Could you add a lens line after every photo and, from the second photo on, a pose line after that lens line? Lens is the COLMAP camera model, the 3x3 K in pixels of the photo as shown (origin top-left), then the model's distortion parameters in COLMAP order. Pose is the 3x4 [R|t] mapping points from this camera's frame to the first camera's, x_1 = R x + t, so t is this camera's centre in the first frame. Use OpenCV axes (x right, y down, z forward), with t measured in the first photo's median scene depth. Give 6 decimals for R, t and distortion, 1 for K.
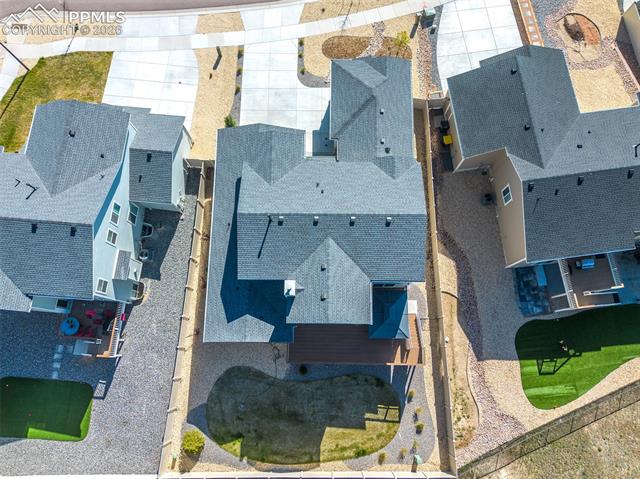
lens RADIAL K [[482.3, 0, 320.0], [0, 482.3, 239.5], [0, 0, 1]] dist [0.032628, -0.000698]
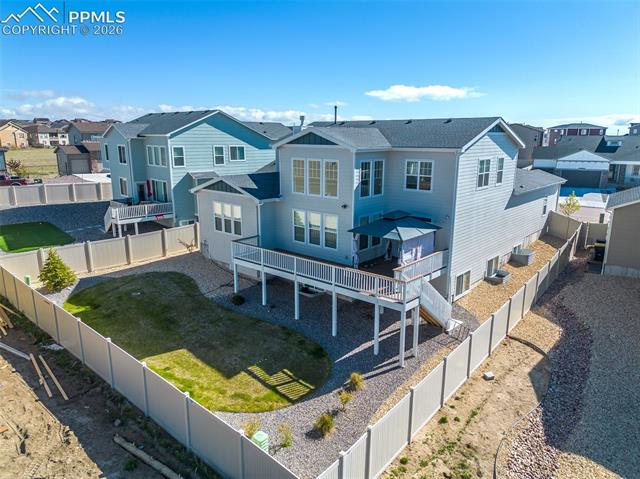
lens RADIAL K [[452.3, 0, 321.8], [0, 452.3, 239.5], [0, 0, 1]] dist [0.079154, -0.091052]
pose [[0.762585, 0.157886, -0.627325, 0.413717], [-0.630926, 0.395630, -0.667390, 0.574355], [0.142817, 0.904737, 0.401315, 0.714608]]
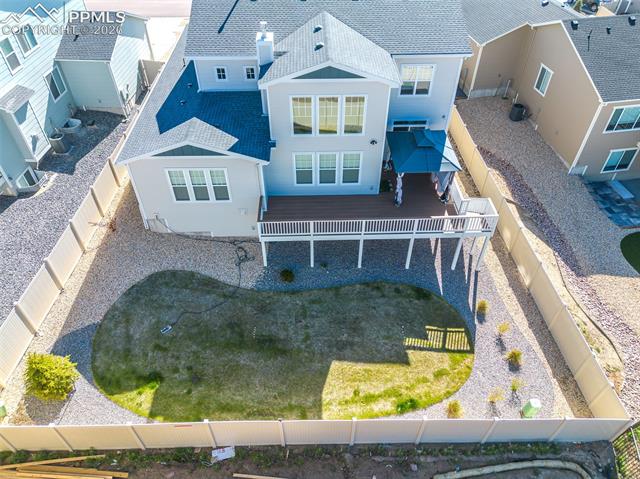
lens RADIAL K [[452.3, 0, 321.8], [0, 452.3, 239.5], [0, 0, 1]] dist [0.079154, -0.091052]
pose [[0.999004, -0.020818, 0.039471, -0.013944], [0.038975, 0.837797, -0.544589, 0.537511], [-0.021732, 0.545584, 0.837774, 0.530522]]
